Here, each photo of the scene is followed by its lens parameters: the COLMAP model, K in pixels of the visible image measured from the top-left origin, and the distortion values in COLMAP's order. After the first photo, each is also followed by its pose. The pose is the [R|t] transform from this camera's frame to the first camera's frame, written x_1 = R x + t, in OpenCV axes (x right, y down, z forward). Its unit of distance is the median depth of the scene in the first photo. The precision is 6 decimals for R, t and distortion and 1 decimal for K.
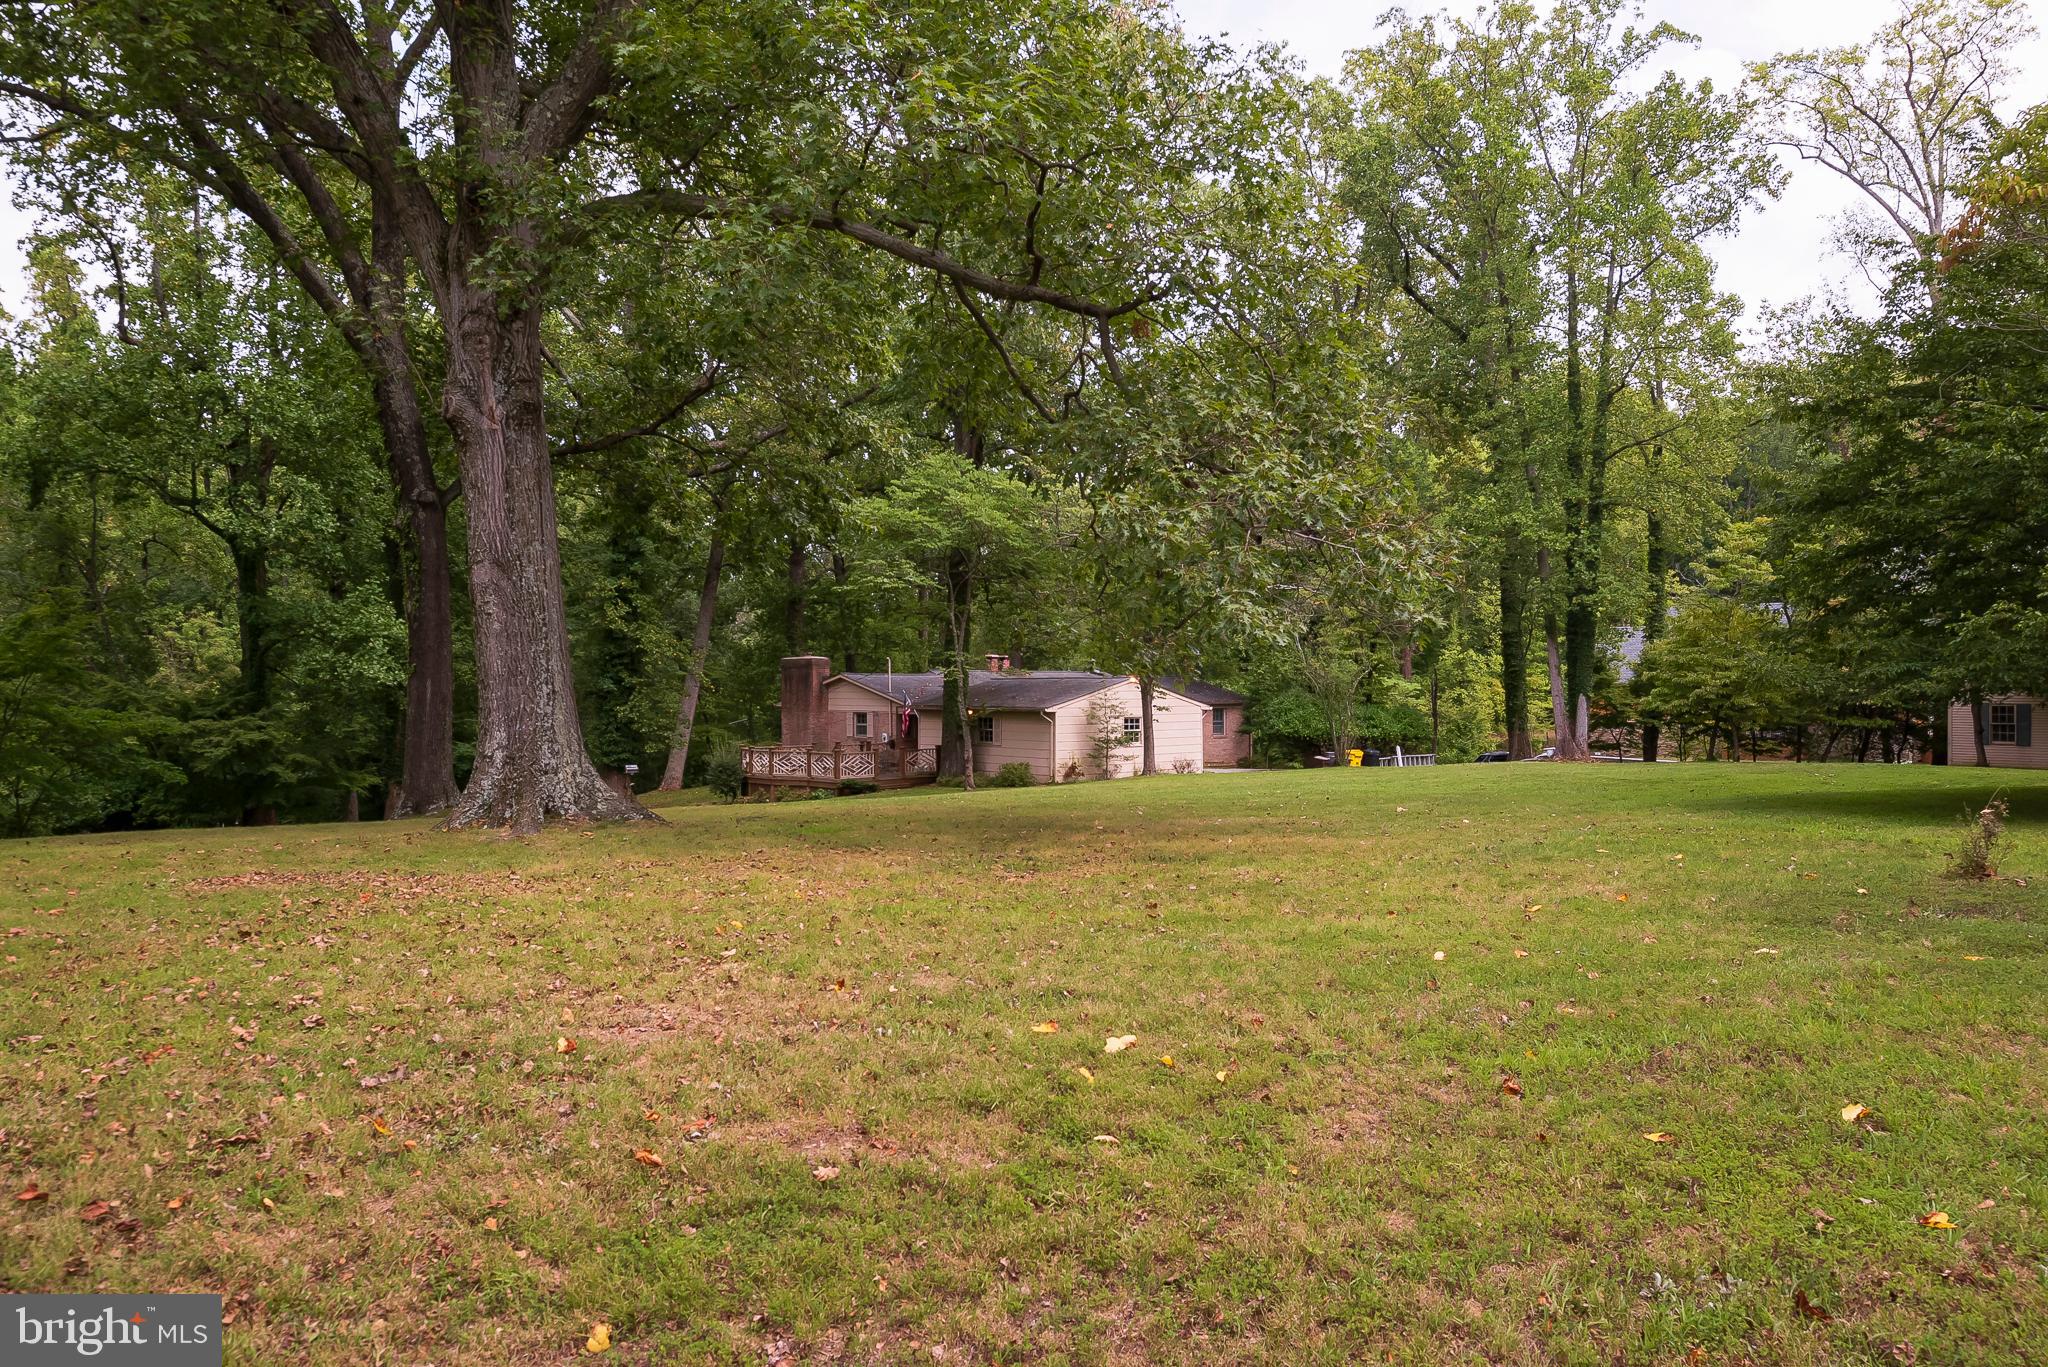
lens RADIAL K [[1391.6, 0, 1032.5], [0, 1391.6, 693.0], [0, 0, 1]] dist [0.013123, 0.001723]
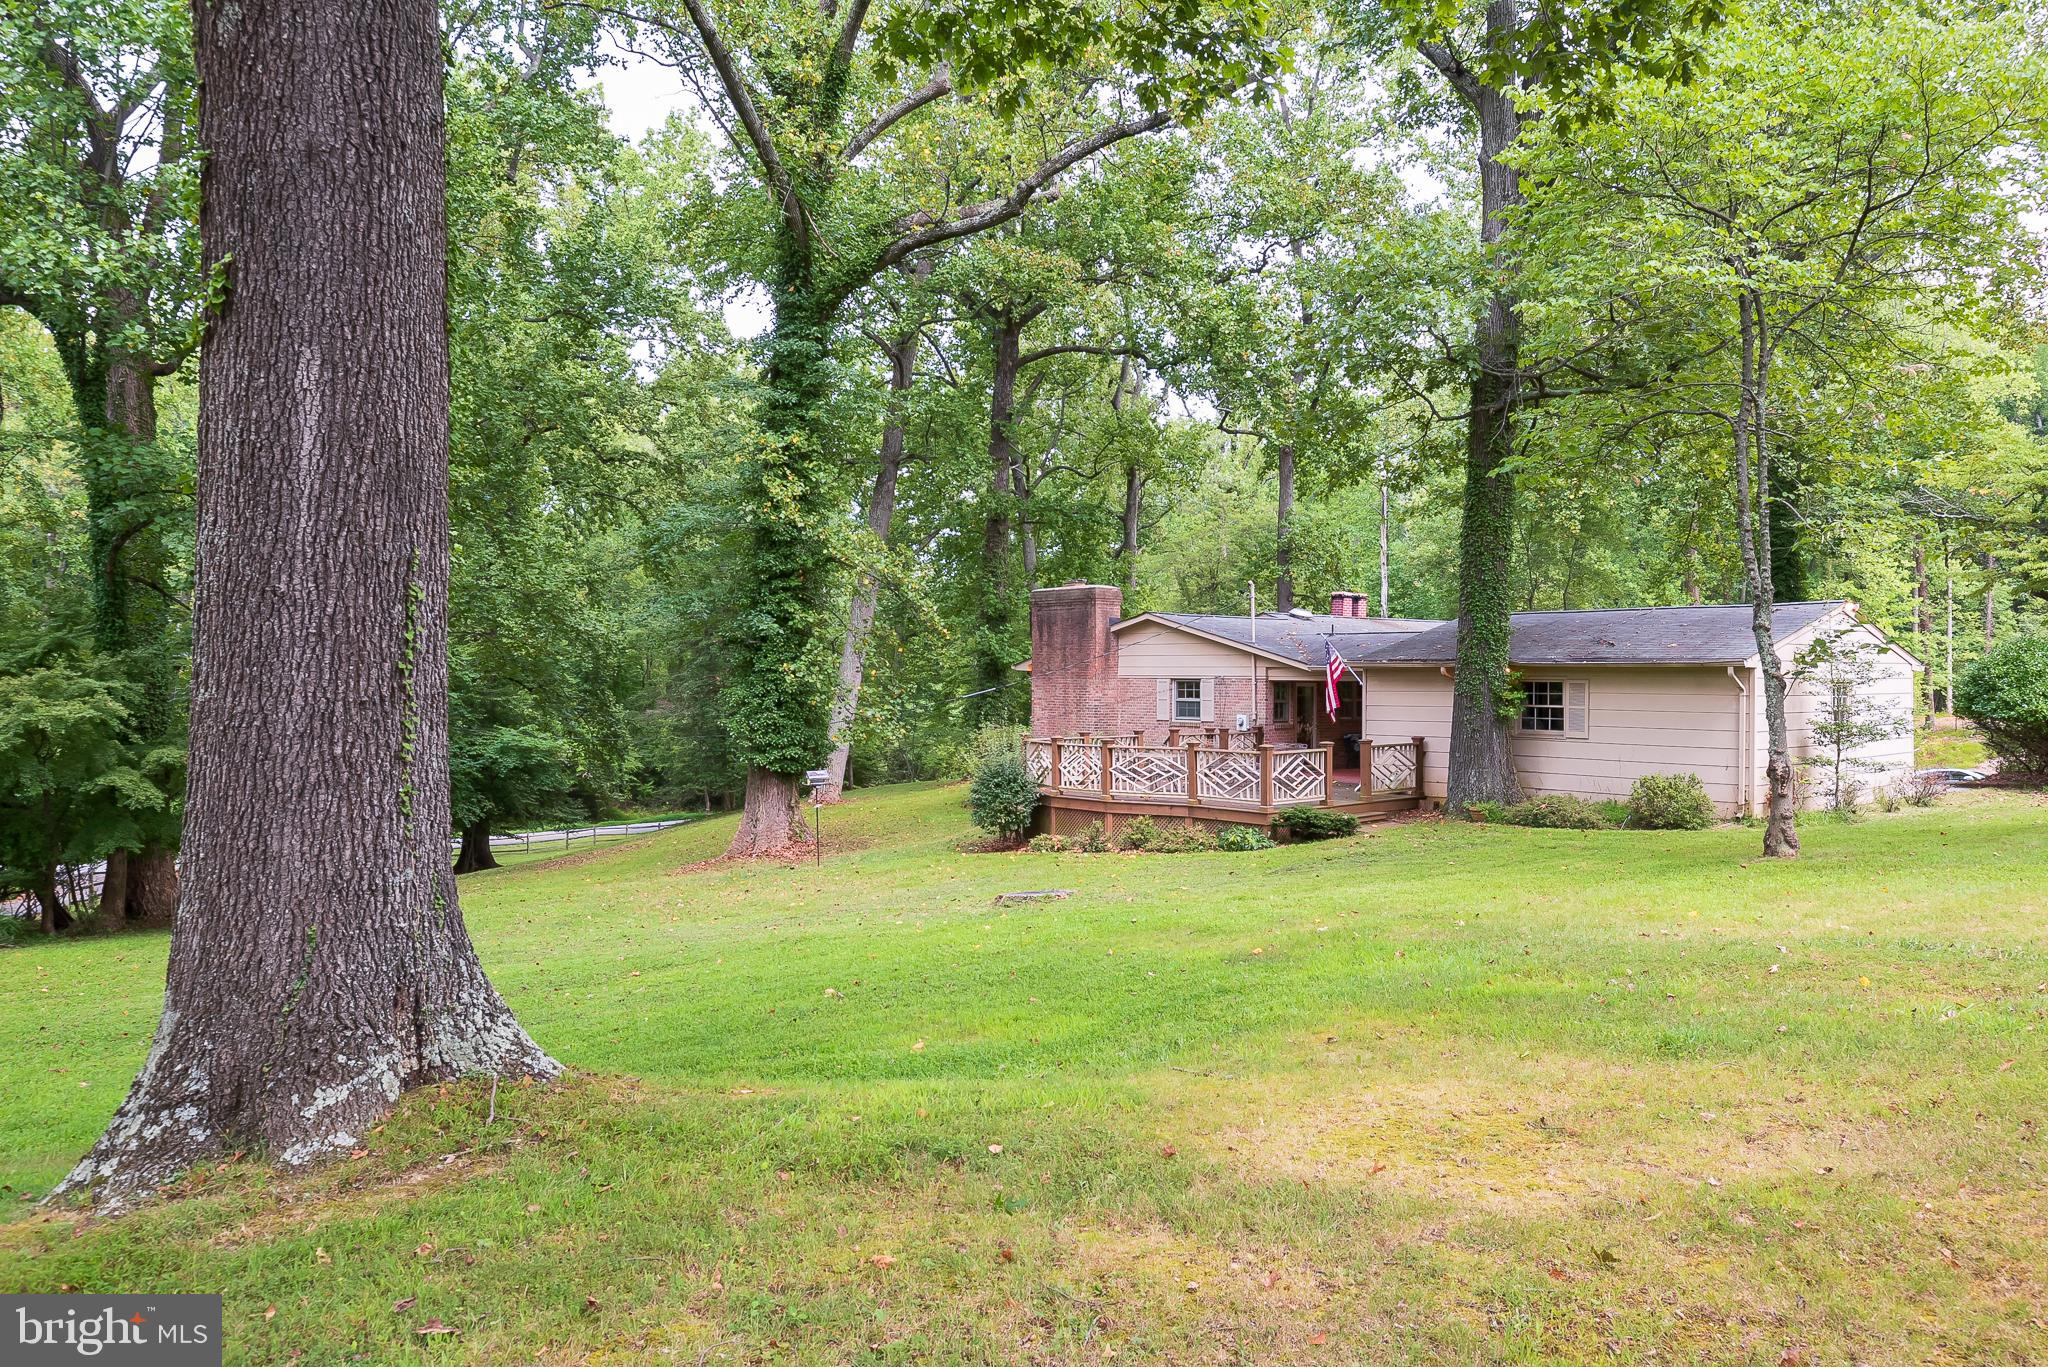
lens RADIAL K [[1391.6, 0, 1016.3], [0, 1391.6, 679.0], [0, 0, 1]] dist [0.013123, 0.001723]
pose [[0.999534, 0.005552, -0.030013, -0.186840], [-0.005570, 0.999984, -0.000519, 0.015432], [0.030009, 0.000686, 0.999549, 0.445197]]
